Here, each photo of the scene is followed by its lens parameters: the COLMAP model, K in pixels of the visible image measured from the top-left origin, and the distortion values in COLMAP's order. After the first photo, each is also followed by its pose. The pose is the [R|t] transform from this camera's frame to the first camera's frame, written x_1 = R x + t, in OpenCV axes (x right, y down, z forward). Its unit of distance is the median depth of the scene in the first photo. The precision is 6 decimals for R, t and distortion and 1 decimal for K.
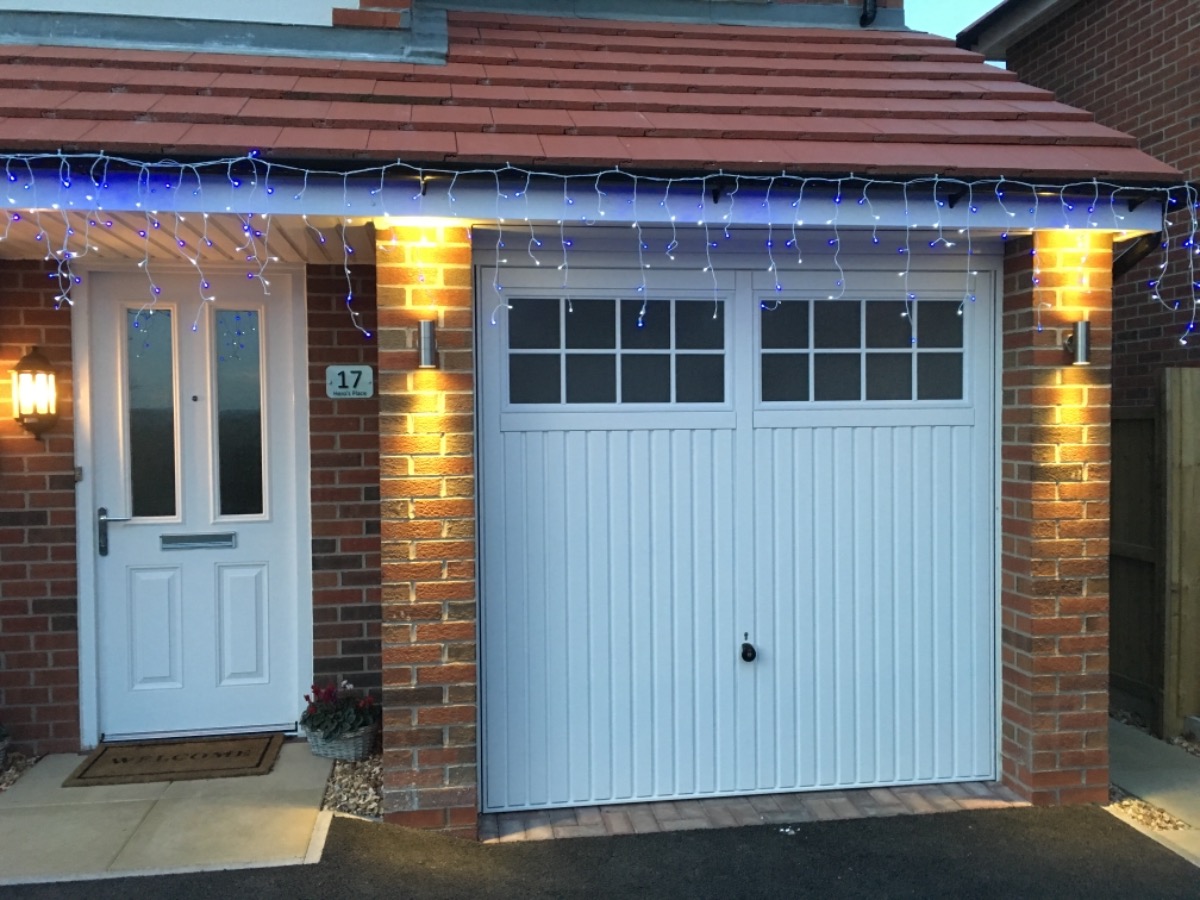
lens RADIAL K [[1008.7, 0, 596.9], [0, 1008.7, 464.5], [0, 0, 1]] dist [0.093362, -0.115423]
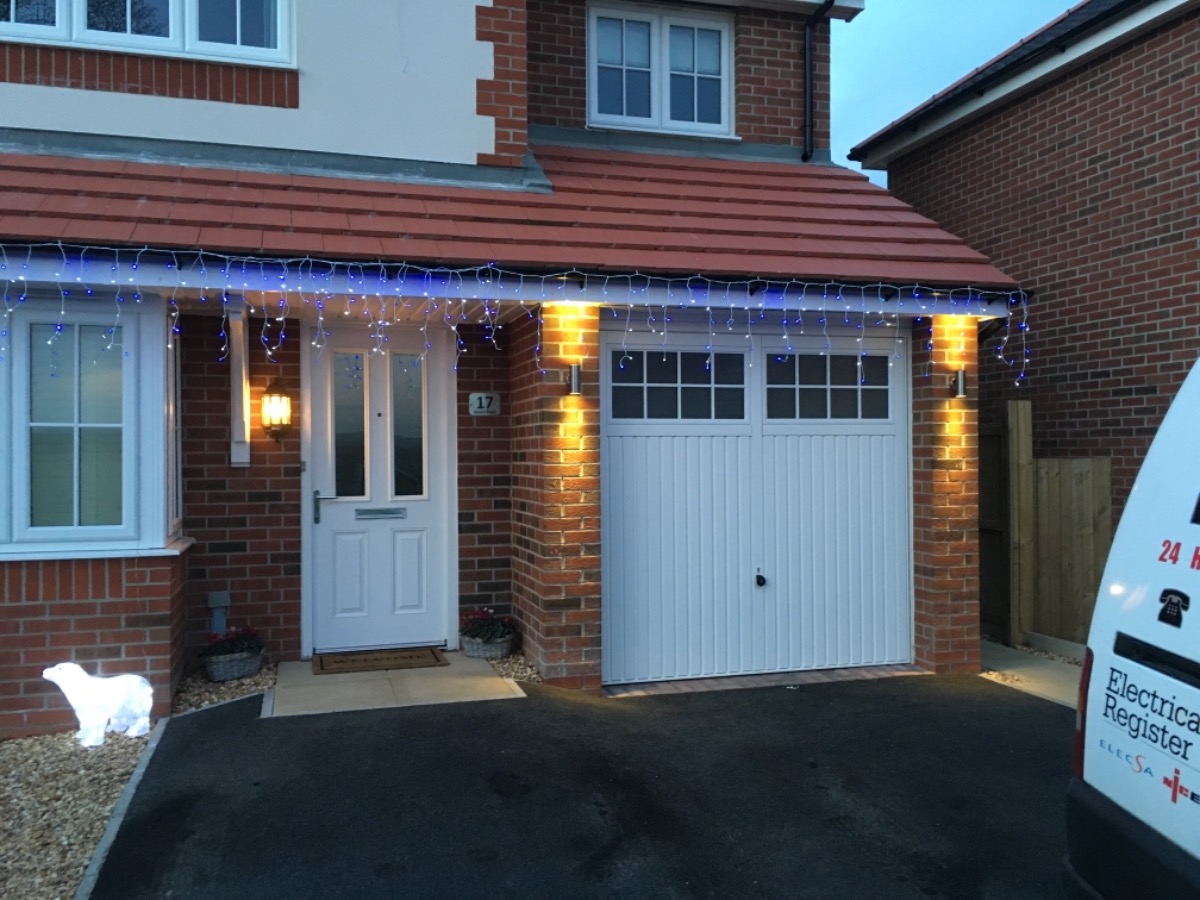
lens RADIAL K [[1008.7, 0, 596.9], [0, 1008.7, 464.5], [0, 0, 1]] dist [0.093362, -0.115423]
pose [[0.991147, 0.001358, 0.132763, -0.303744], [0.003106, 0.999437, -0.033413, 0.059611], [-0.132734, 0.033529, 0.990584, -0.503561]]
